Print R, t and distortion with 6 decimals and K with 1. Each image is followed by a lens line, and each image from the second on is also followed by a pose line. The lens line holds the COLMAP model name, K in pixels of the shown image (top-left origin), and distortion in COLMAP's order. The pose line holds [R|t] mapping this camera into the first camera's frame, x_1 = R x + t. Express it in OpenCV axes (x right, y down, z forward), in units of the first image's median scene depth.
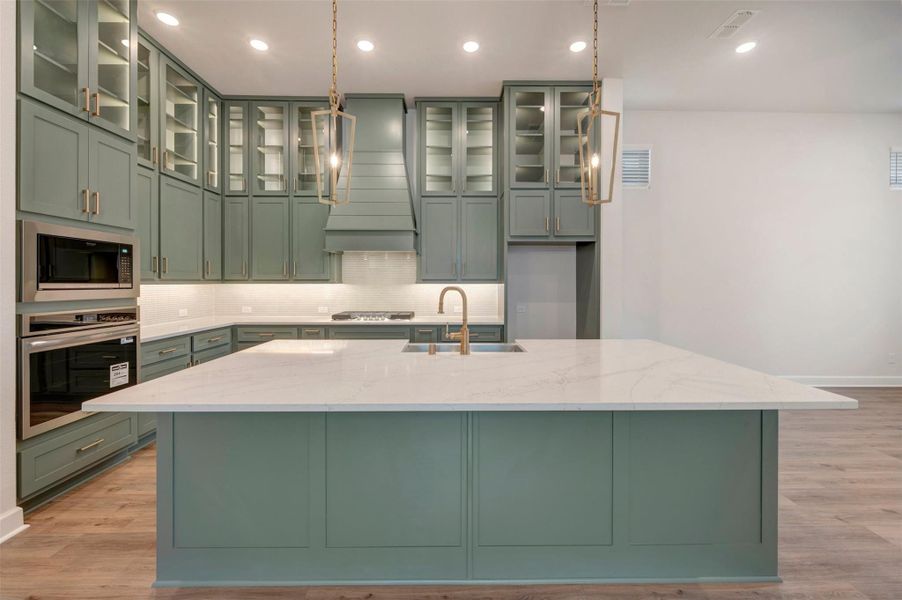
lens RADIAL K [[357.3, 0, 453.7], [0, 357.3, 282.4], [0, 0, 1]] dist [-0.002269, -0.000280]
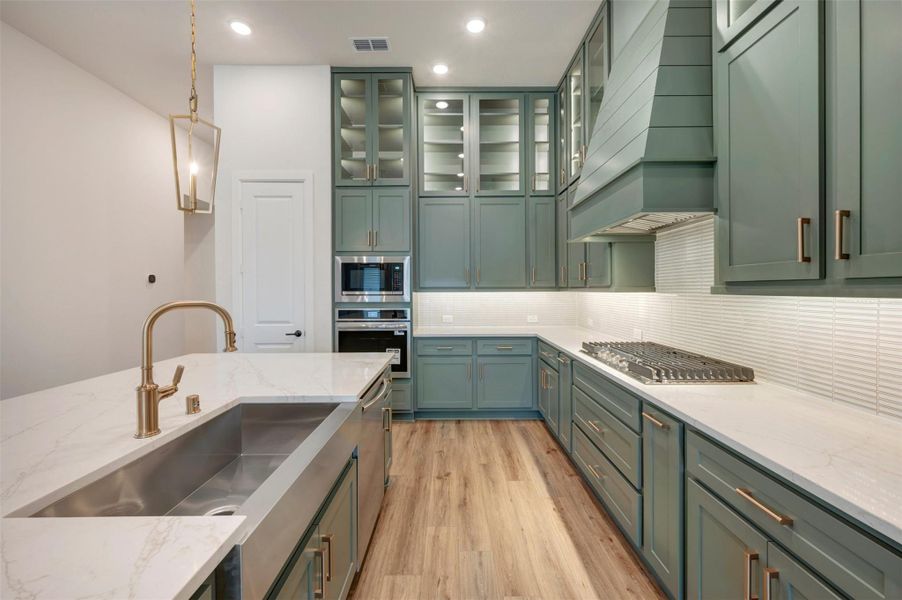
lens RADIAL K [[356.9, 0, 452.2], [0, 356.9, 290.6], [0, 0, 1]] dist [0.000120, 0.000178]
pose [[-0.009575, 0.002472, -0.999951, 0.296927], [0.003294, 0.999992, 0.002441, -0.001613], [0.999949, -0.003270, -0.009583, 0.795989]]
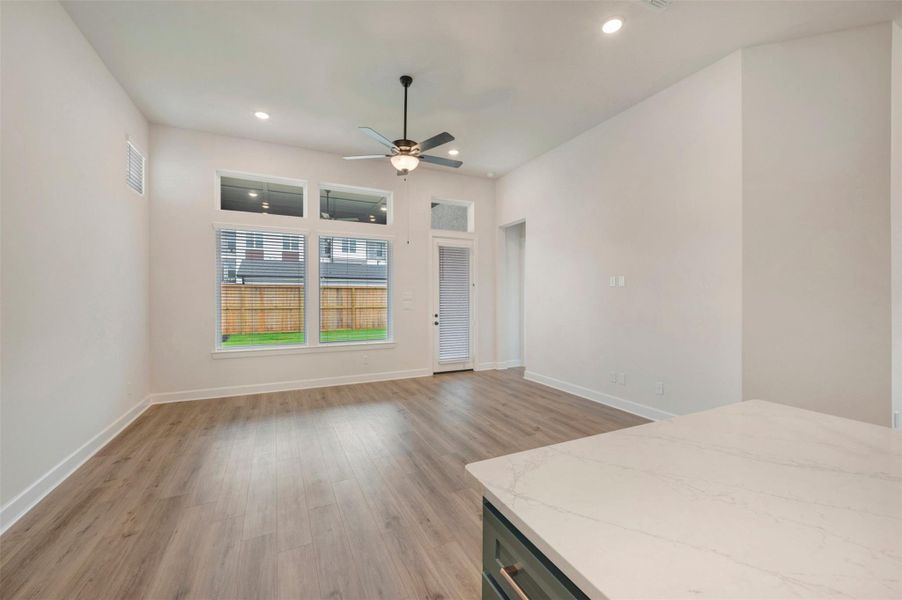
lens RADIAL K [[364.4, 0, 451.0], [0, 364.4, 300.0], [0, 0, 1]] dist [0.000311, -0.000049]
pose [[-0.425172, -0.008614, 0.905072, 0.158589], [0.000437, 0.999953, 0.009722, -0.002356], [-0.905113, 0.004529, -0.425148, 0.804743]]
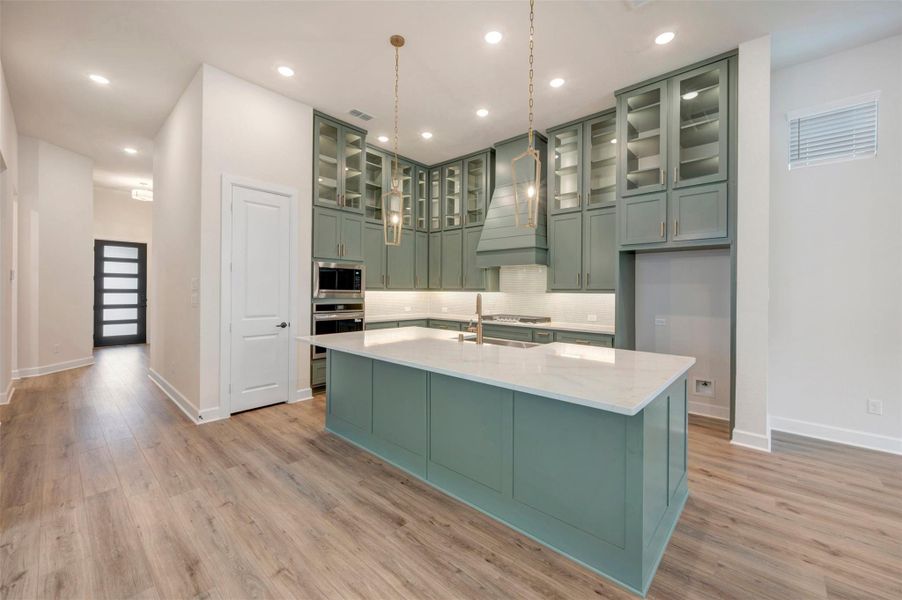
lens RADIAL K [[356.0, 0, 457.0], [0, 356.0, 287.7], [0, 0, 1]] dist [-0.001287, -0.000029]
pose [[0.742672, 0.001811, -0.669653, 0.480908], [-0.010502, 0.999905, -0.008944, 0.001007], [0.669573, 0.013675, 0.742620, -0.032860]]
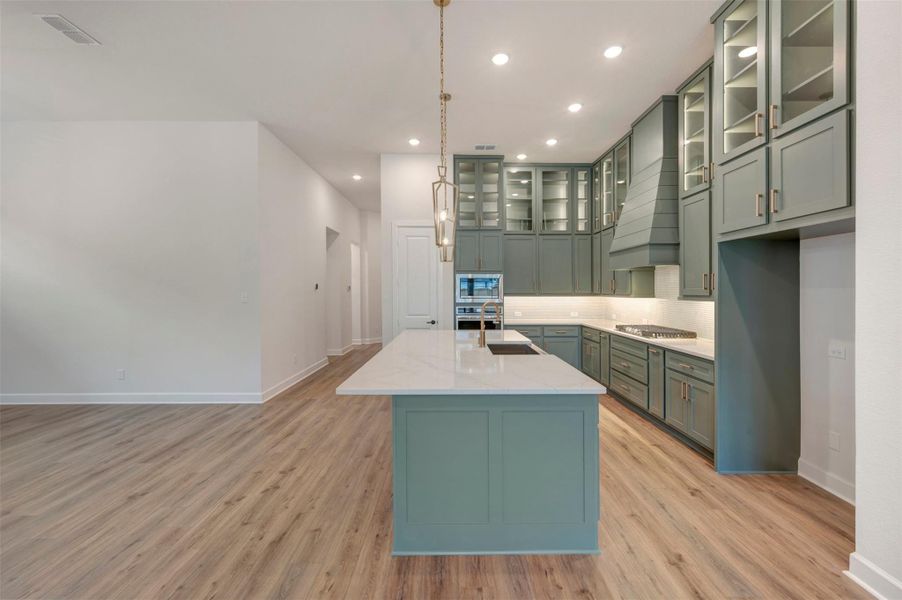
lens RADIAL K [[366.7, 0, 455.9], [0, 366.7, 290.1], [0, 0, 1]] dist [0.002033, 0.000250]
pose [[0.004799, -0.000695, -0.999988, 0.869735], [-0.001122, 0.999999, -0.000701, -0.020712], [0.999988, 0.001125, 0.004798, 0.486896]]
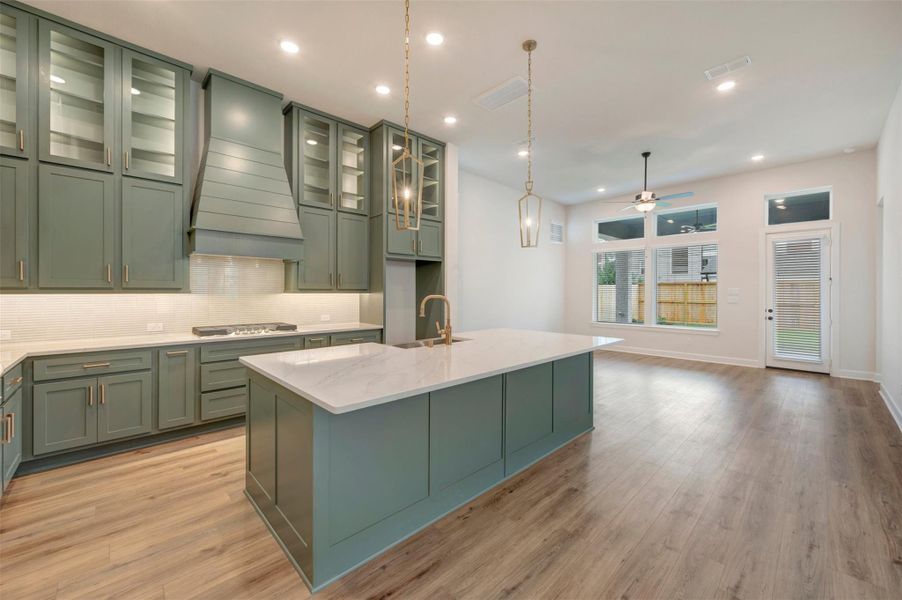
lens RADIAL K [[356.9, 0, 452.2], [0, 356.9, 290.6], [0, 0, 1]] dist [0.000120, 0.000178]
pose [[0.728622, 0.003536, 0.684907, -0.495301], [-0.001357, 0.999992, -0.003719, -0.000338], [-0.684915, 0.001780, 0.728621, -0.002932]]
